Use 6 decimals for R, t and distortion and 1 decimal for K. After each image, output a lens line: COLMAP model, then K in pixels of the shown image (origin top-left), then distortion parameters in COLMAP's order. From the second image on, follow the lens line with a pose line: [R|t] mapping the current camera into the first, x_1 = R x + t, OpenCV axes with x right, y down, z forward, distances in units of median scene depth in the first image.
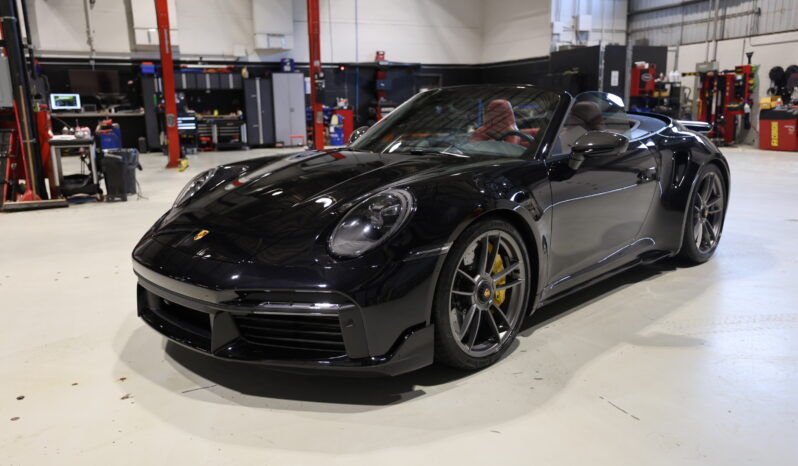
lens RADIAL K [[656.3, 0, 389.7], [0, 656.3, 234.7], [0, 0, 1]] dist [0.002587, 0.006280]
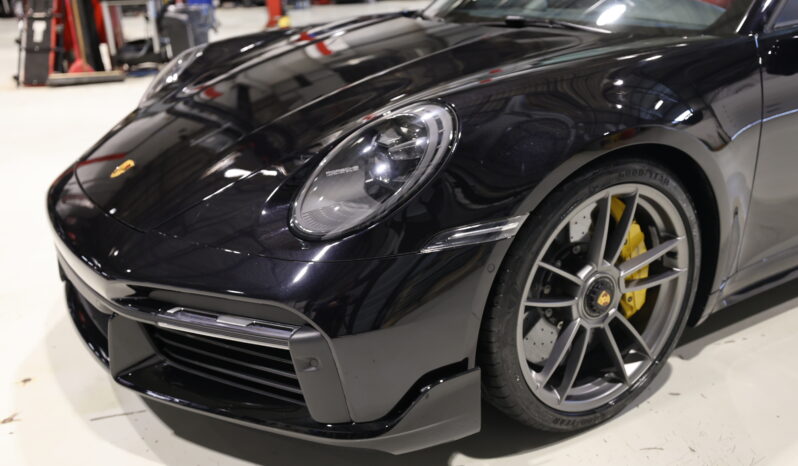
lens RADIAL K [[734.3, 0, 399.0], [0, 734.3, 233.0], [0, 0, 1]] dist [0.033886, 0.002592]
pose [[0.971336, 0.061867, -0.229519, 0.055190], [-0.019235, 0.982828, 0.183518, -0.032357], [0.236931, -0.173843, 0.955846, 0.182329]]
